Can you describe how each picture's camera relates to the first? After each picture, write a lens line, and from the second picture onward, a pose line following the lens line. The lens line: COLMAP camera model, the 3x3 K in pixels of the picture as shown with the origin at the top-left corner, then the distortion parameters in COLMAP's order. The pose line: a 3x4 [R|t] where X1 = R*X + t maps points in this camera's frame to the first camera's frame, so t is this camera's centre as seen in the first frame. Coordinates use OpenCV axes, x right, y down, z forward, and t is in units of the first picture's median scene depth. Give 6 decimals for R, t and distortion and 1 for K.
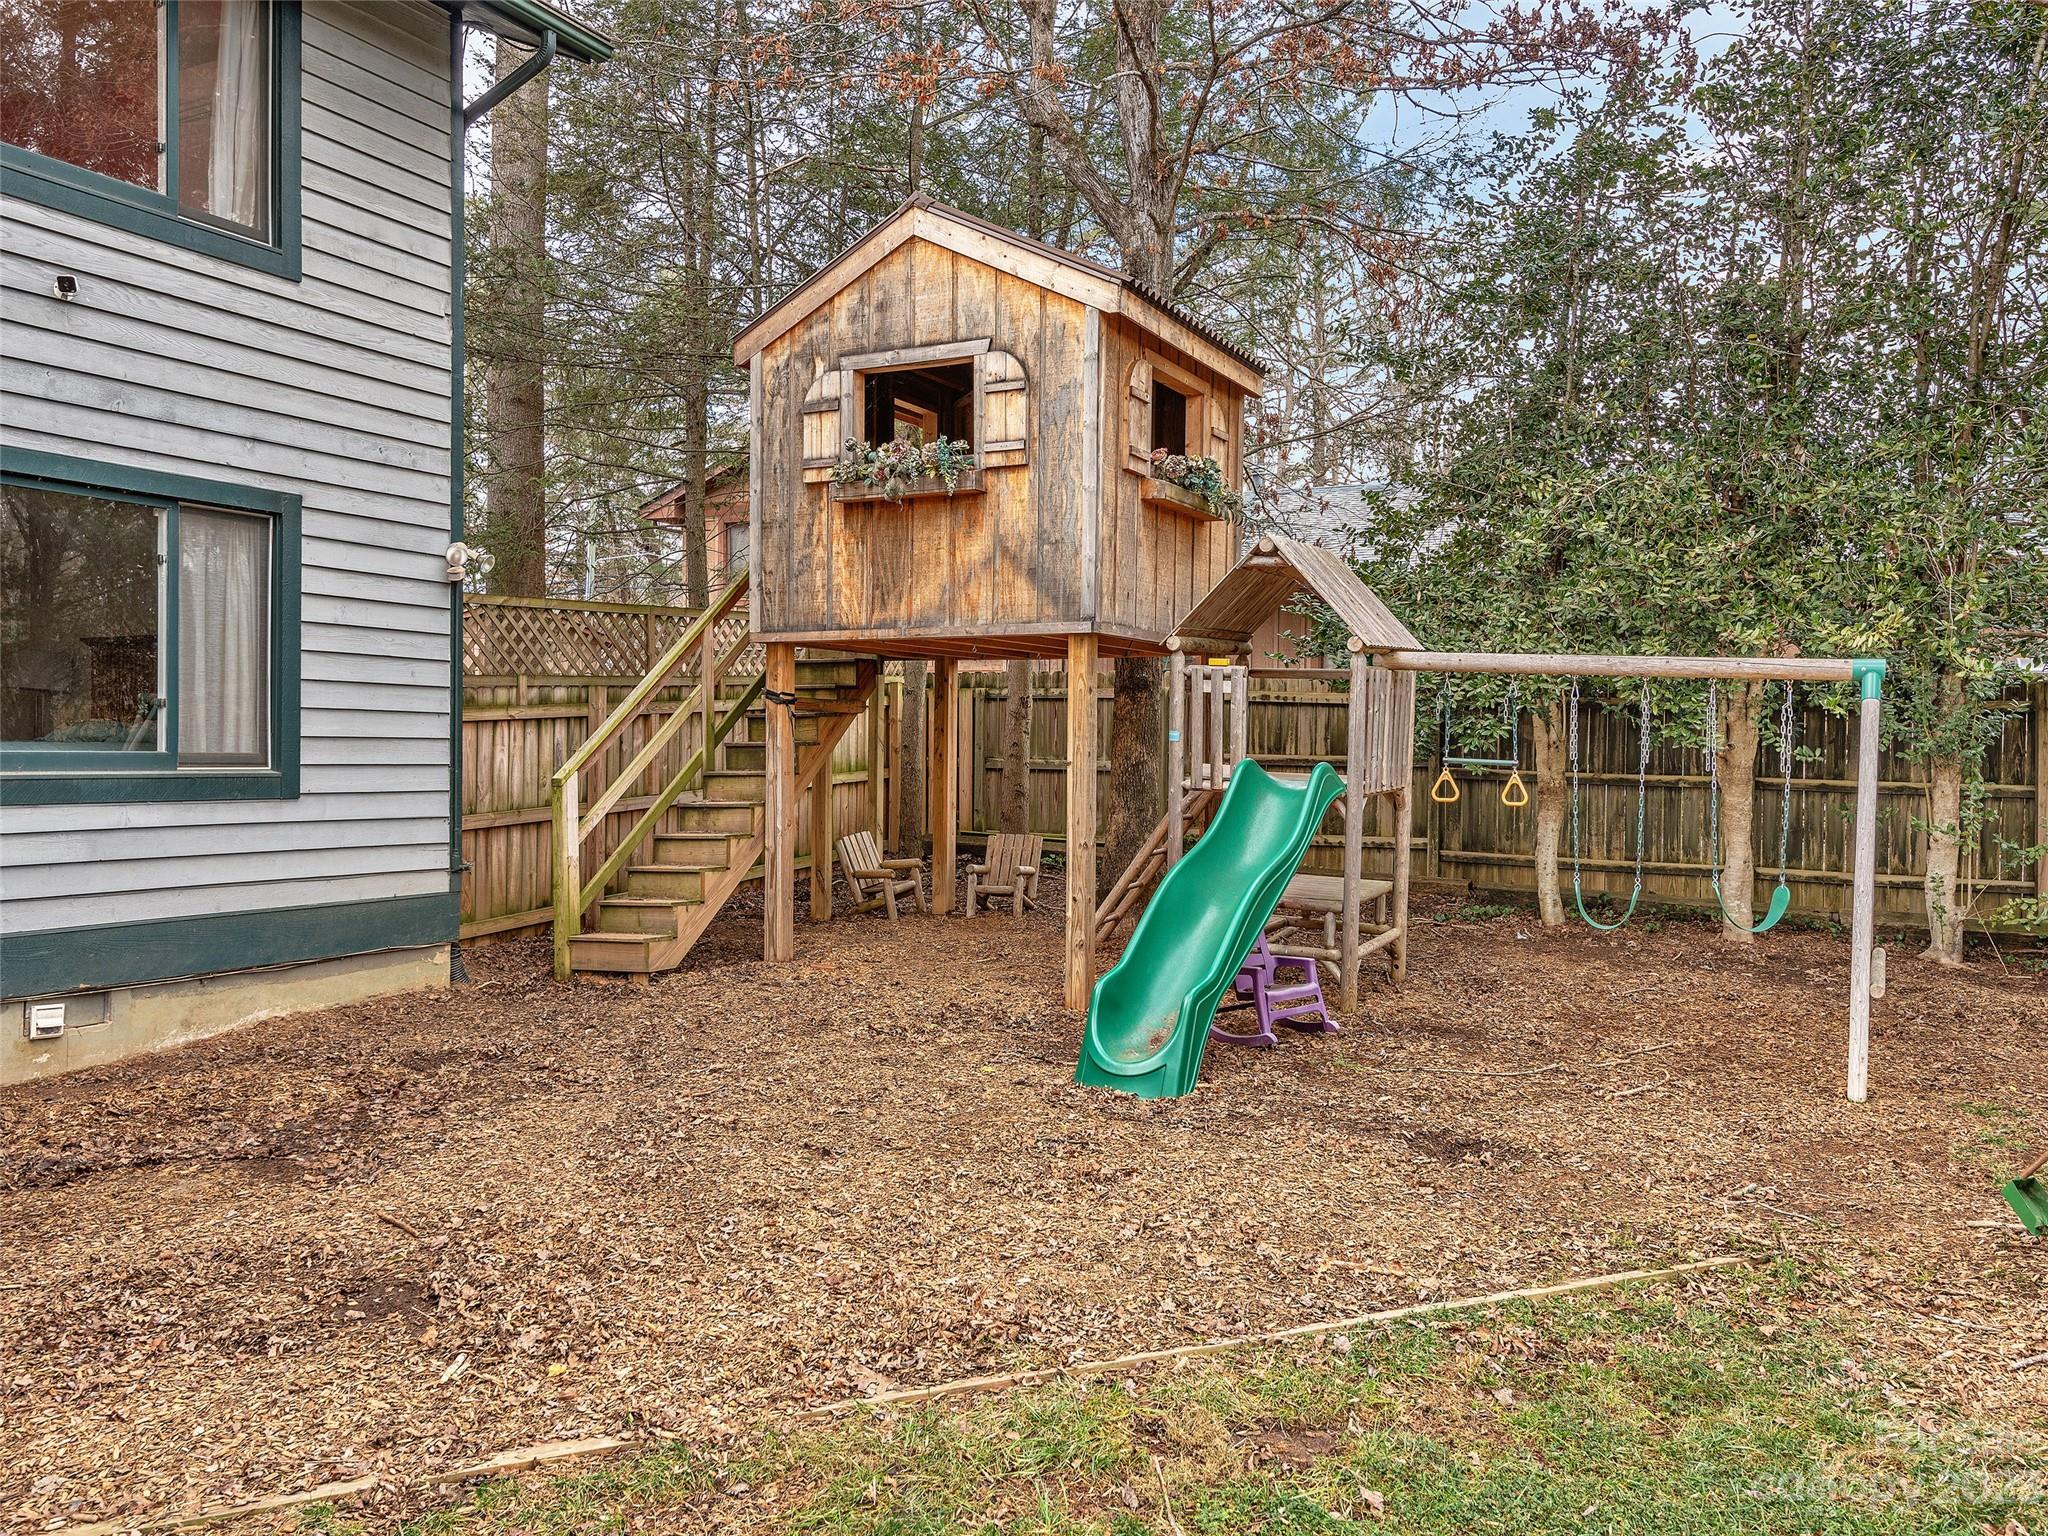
lens RADIAL K [[1601.9, 0, 1024.0], [0, 1601.9, 768.0], [0, 0, 1]] dist [0.061652, -0.002861]
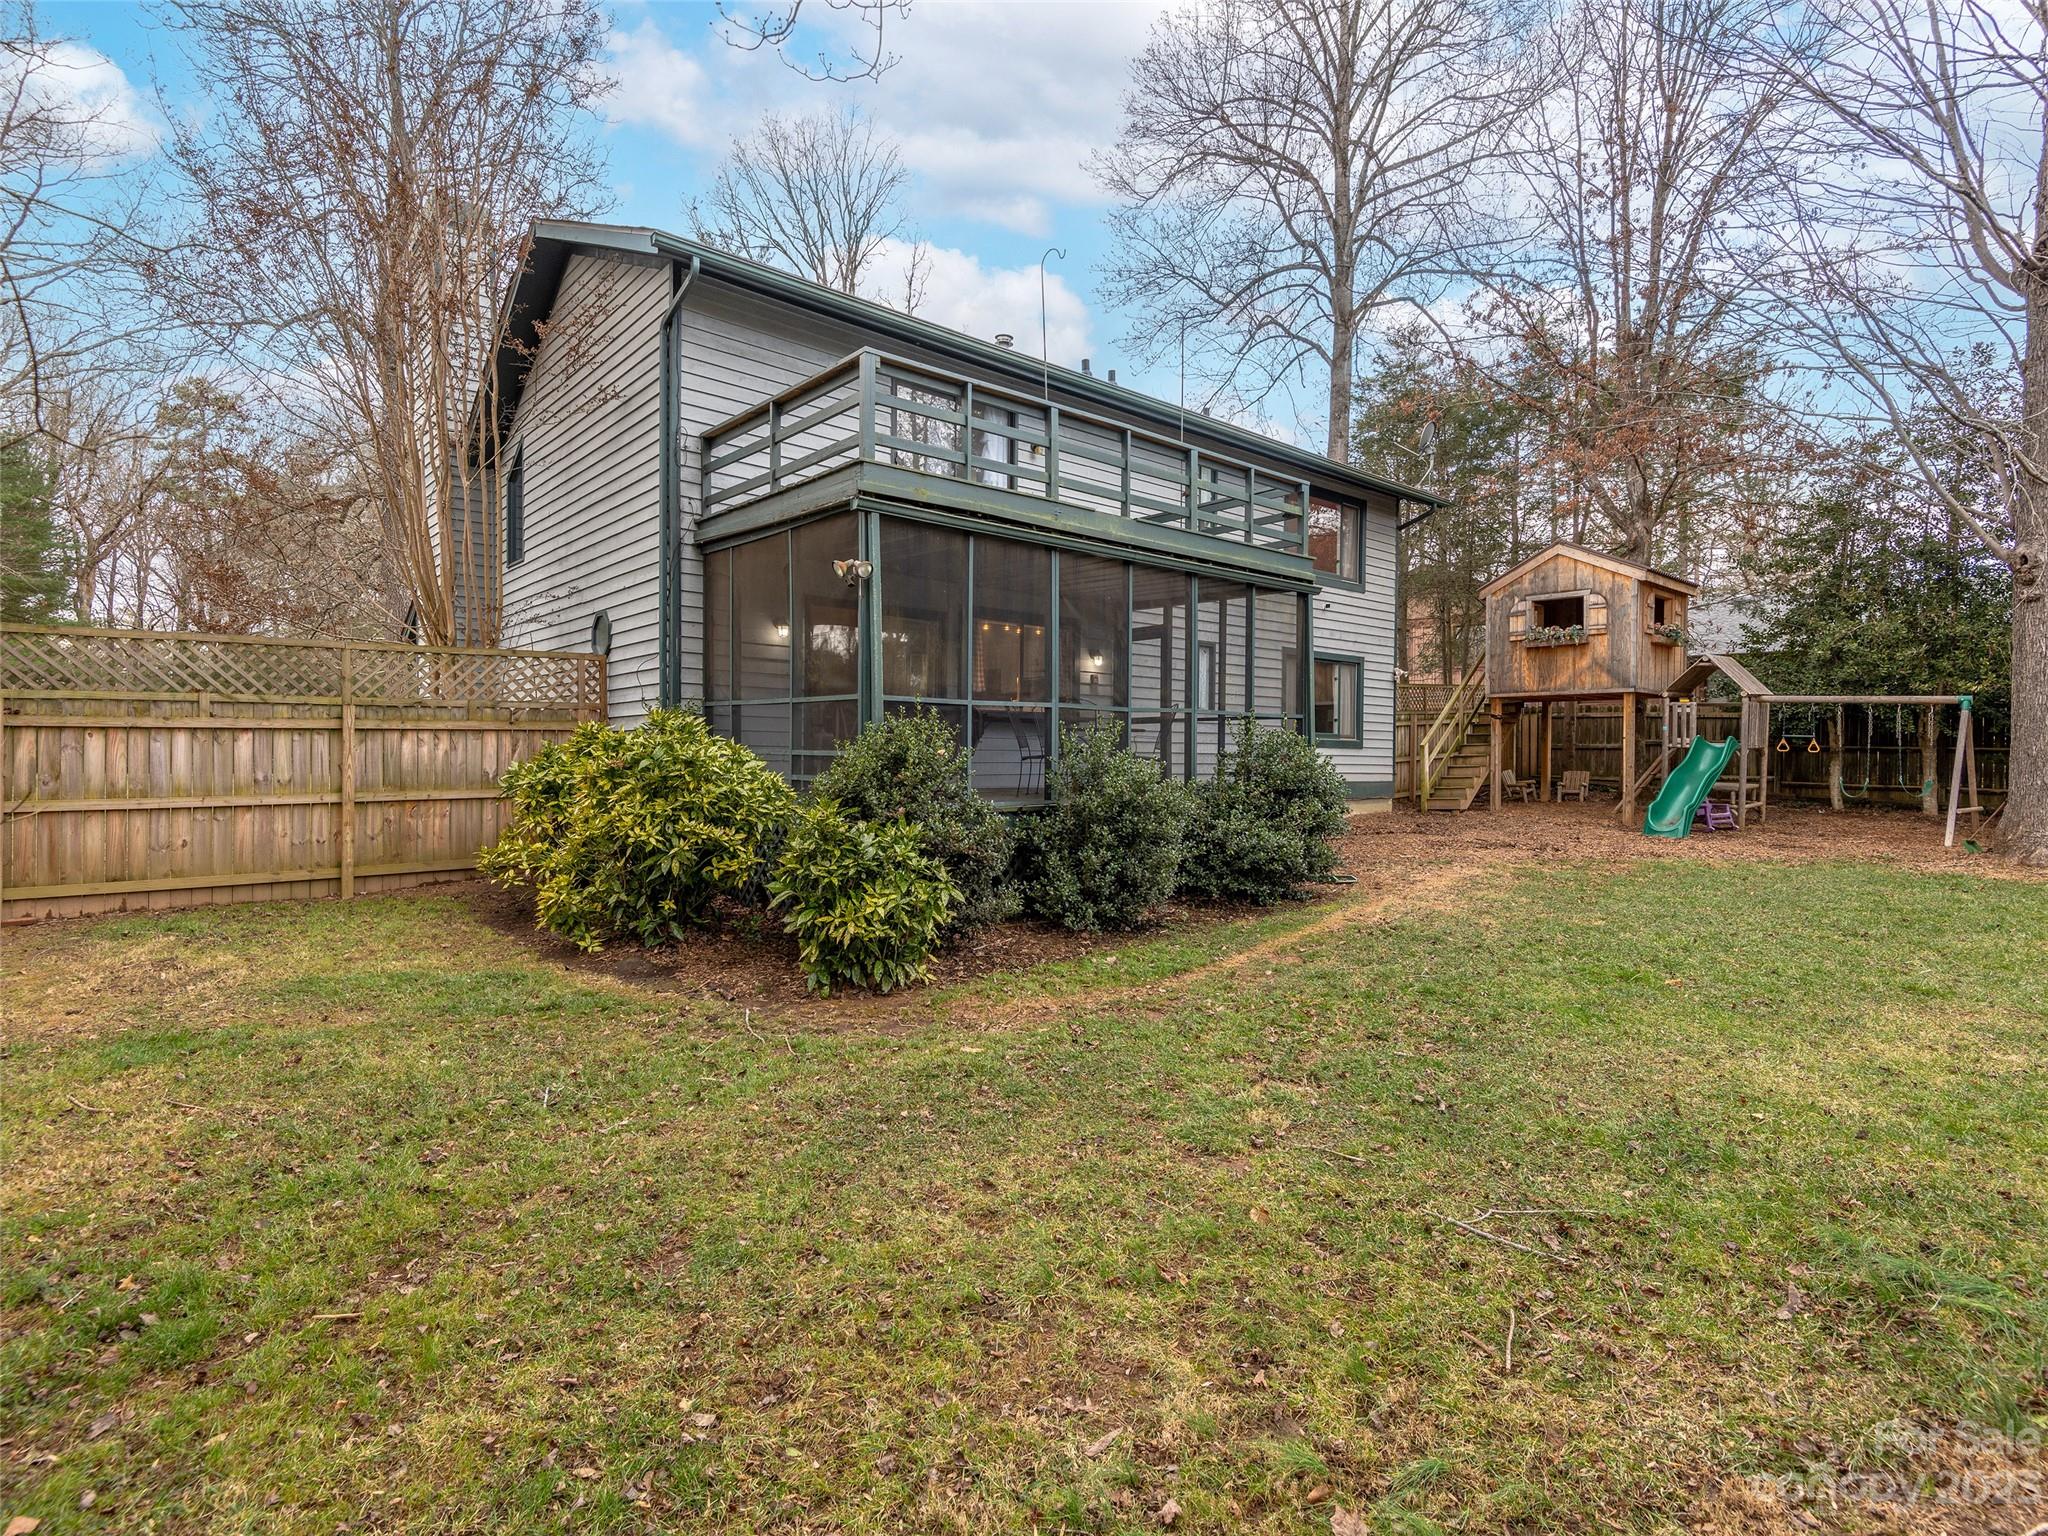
lens RADIAL K [[1046.4, 0, 1030.9], [0, 1046.4, 760.2], [0, 0, 1]] dist [0.038576, -0.026231]
pose [[0.935609, 0.000188, -0.353037, -0.283511], [-0.004836, 0.999913, -0.012281, 0.062437], [0.353004, 0.013198, 0.935529, -1.078555]]
